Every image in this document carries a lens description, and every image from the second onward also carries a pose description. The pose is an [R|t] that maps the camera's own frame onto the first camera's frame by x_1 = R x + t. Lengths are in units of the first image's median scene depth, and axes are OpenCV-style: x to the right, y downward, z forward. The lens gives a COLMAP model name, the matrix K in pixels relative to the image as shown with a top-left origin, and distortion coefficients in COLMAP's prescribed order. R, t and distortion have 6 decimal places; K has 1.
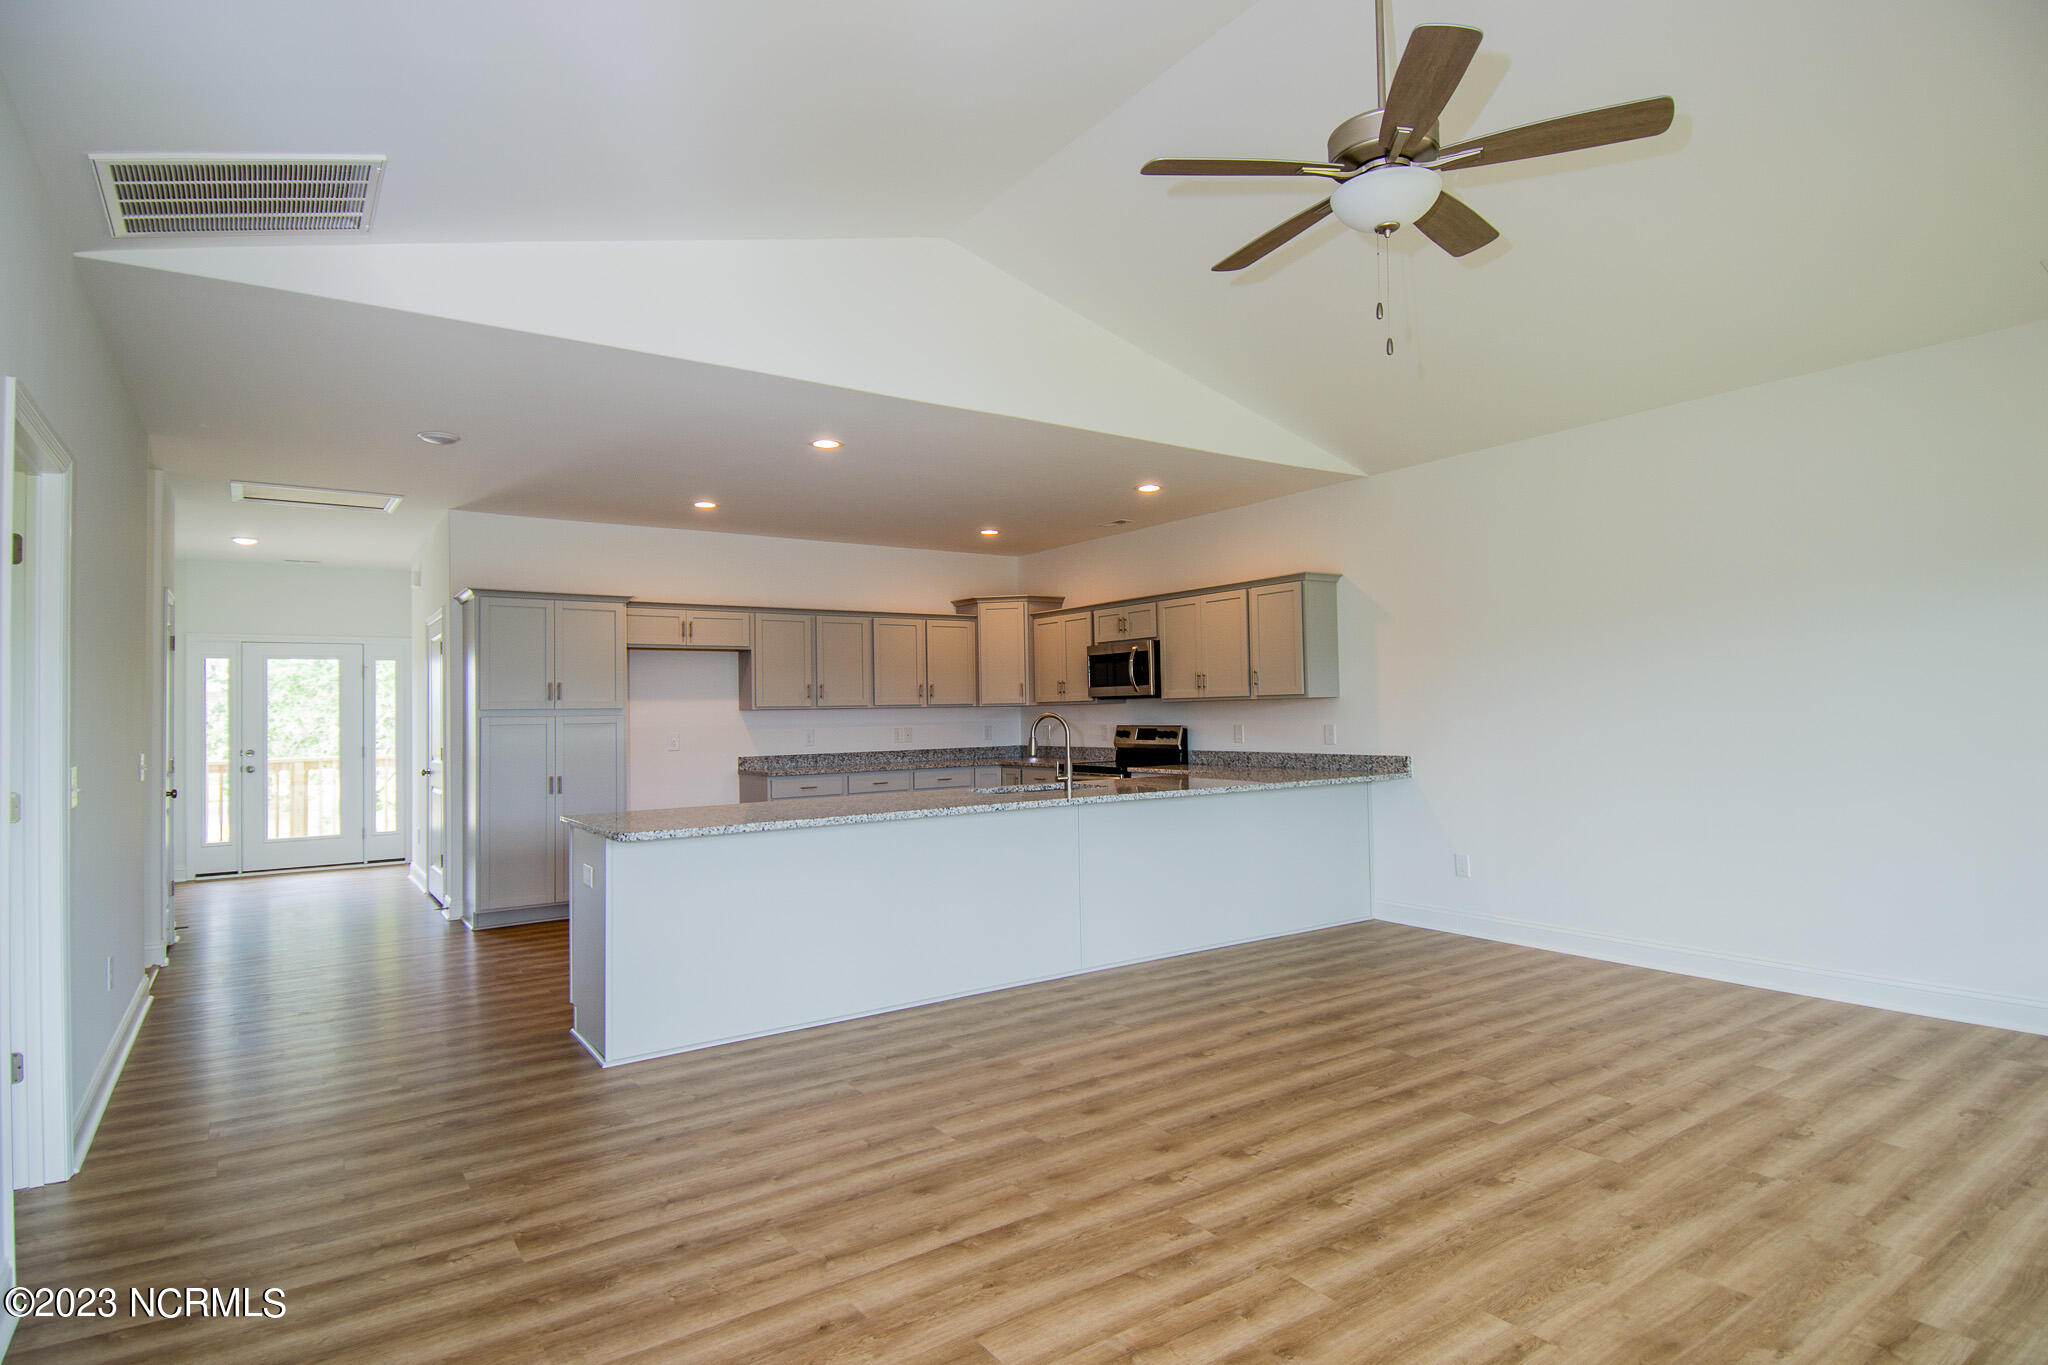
lens RADIAL K [[1082.6, 0, 1024.0], [0, 1082.6, 682.5], [0, 0, 1]] dist [0.059418, -0.065256]
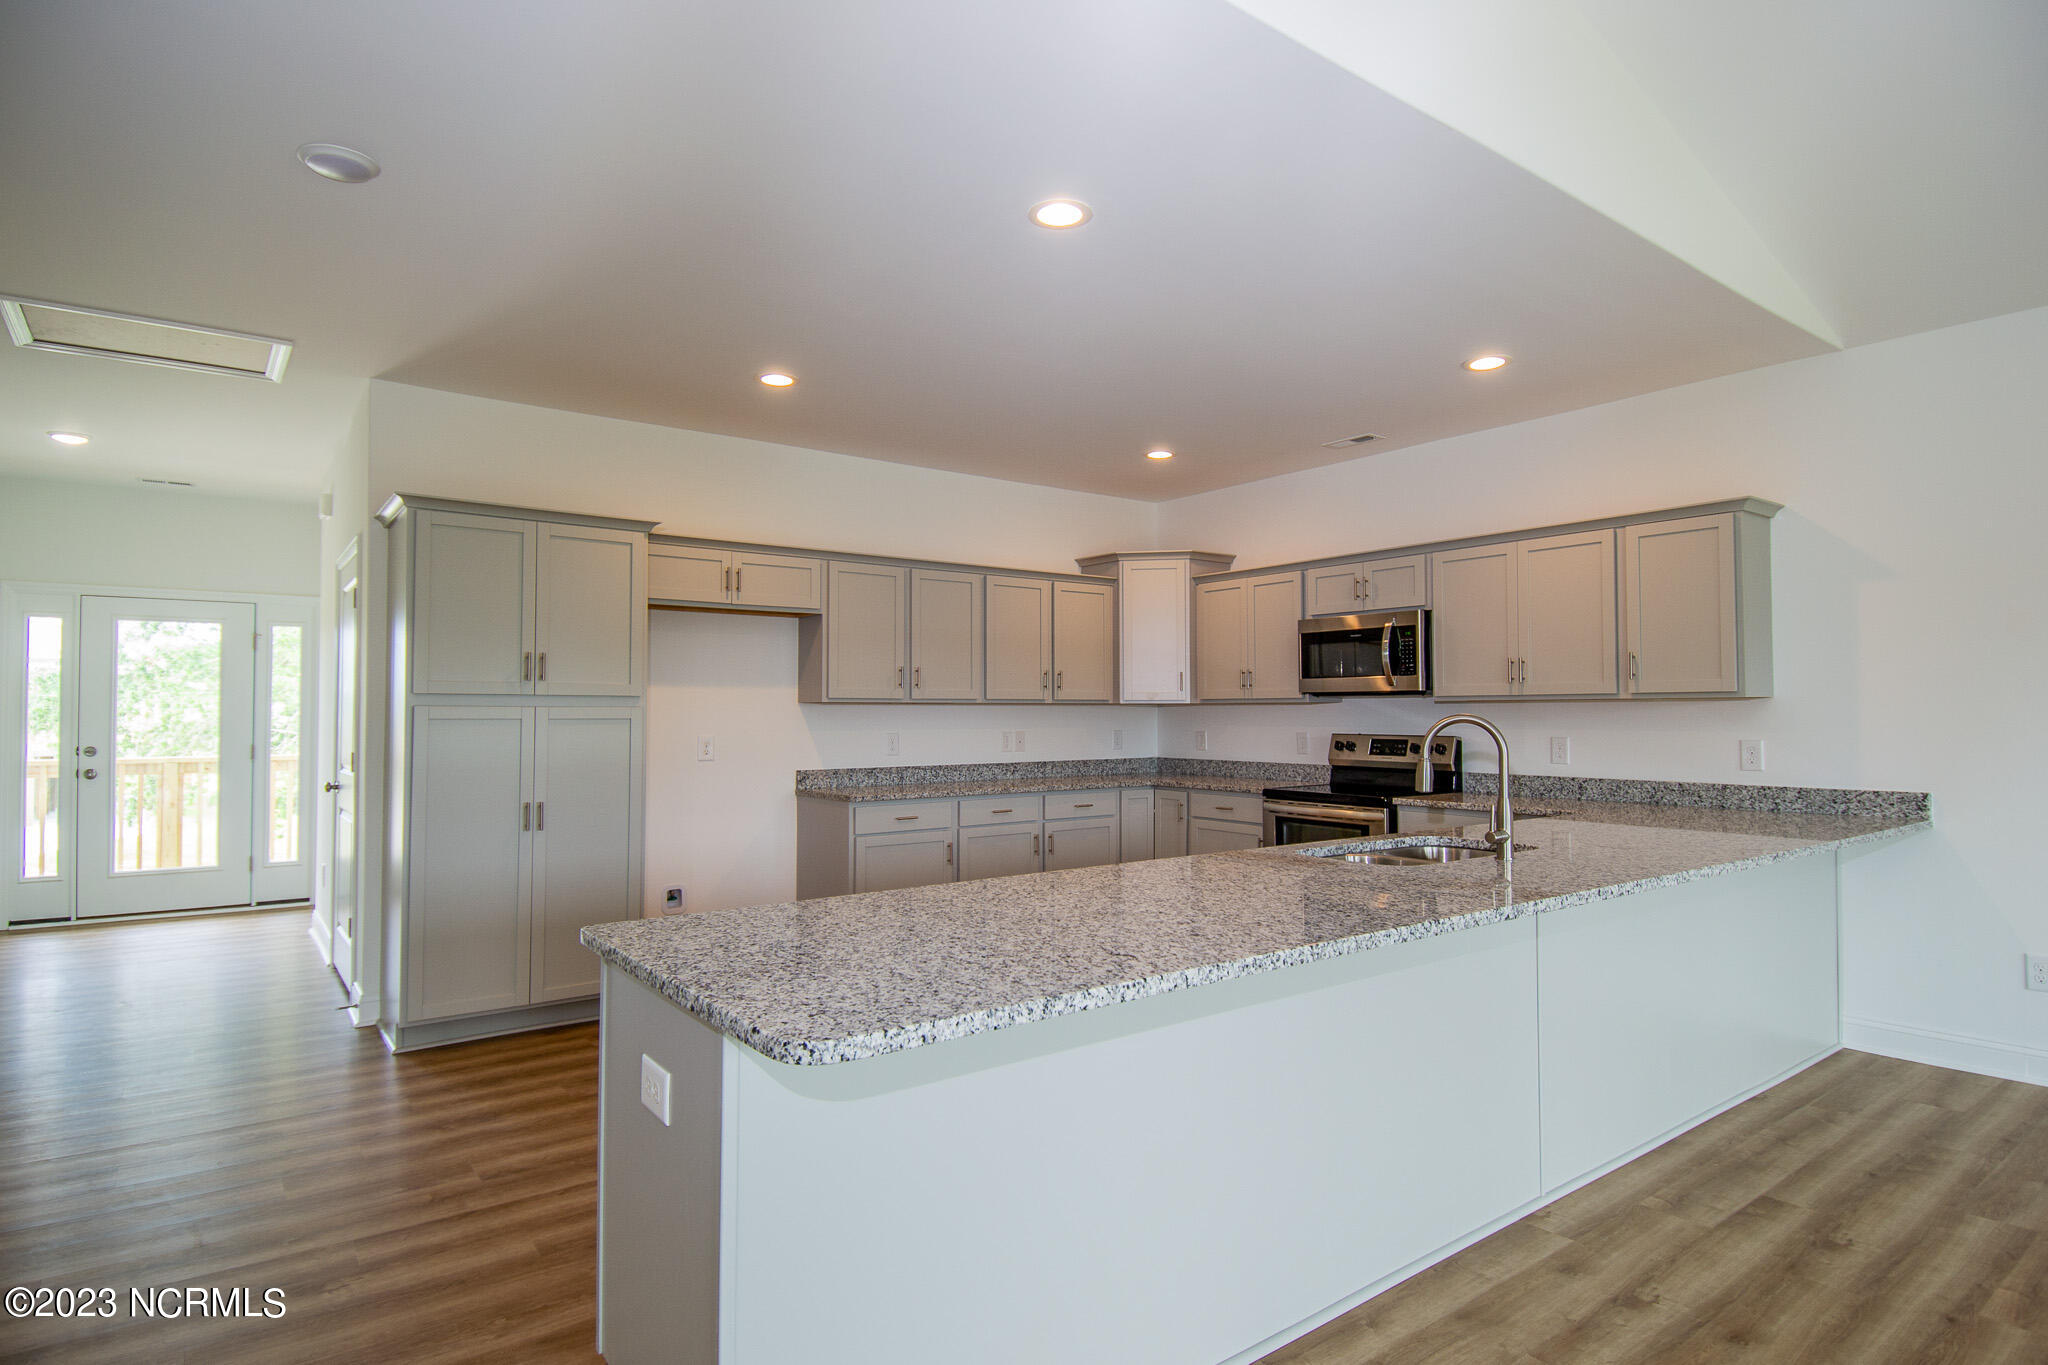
lens RADIAL K [[1082.6, 0, 1024.0], [0, 1082.6, 682.5], [0, 0, 1]] dist [0.059418, -0.065256]
pose [[0.999054, 0.017761, 0.039702, -0.147770], [-0.017748, 0.999842, -0.000665, 0.010674], [-0.039708, -0.000040, 0.999211, 0.307452]]
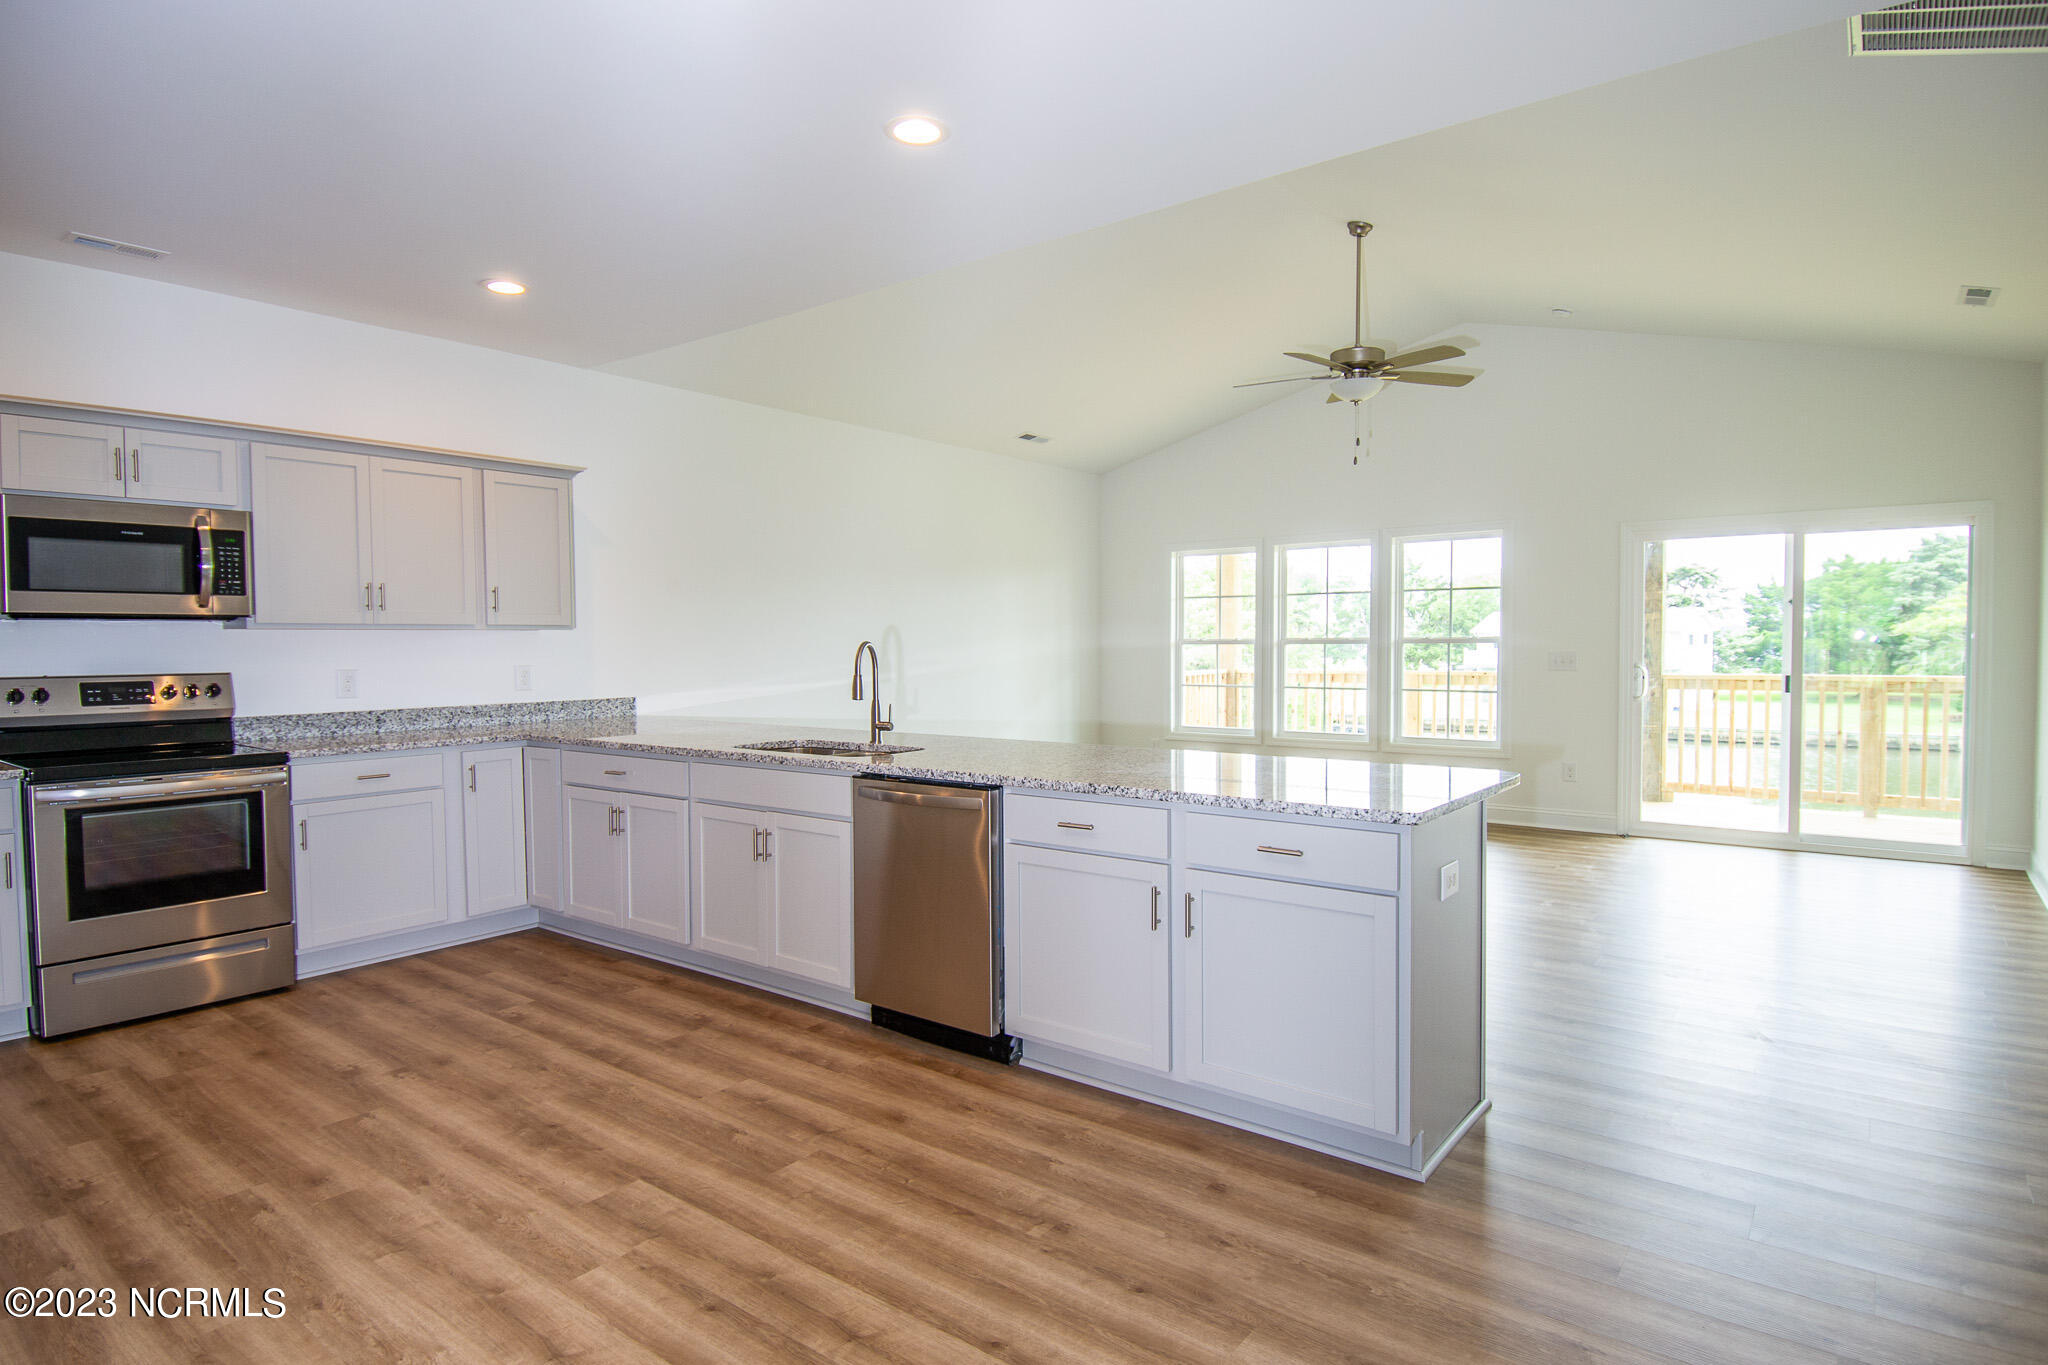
lens RADIAL K [[1104.0, 0, 1024.0], [0, 1104.0, 682.5], [0, 0, 1]] dist [0.060980, -0.053610]
pose [[-0.303009, -0.016767, 0.952840, -0.493910], [-0.015495, 0.999800, 0.012666, 0.029674], [-0.952862, -0.010926, -0.303208, 0.754845]]
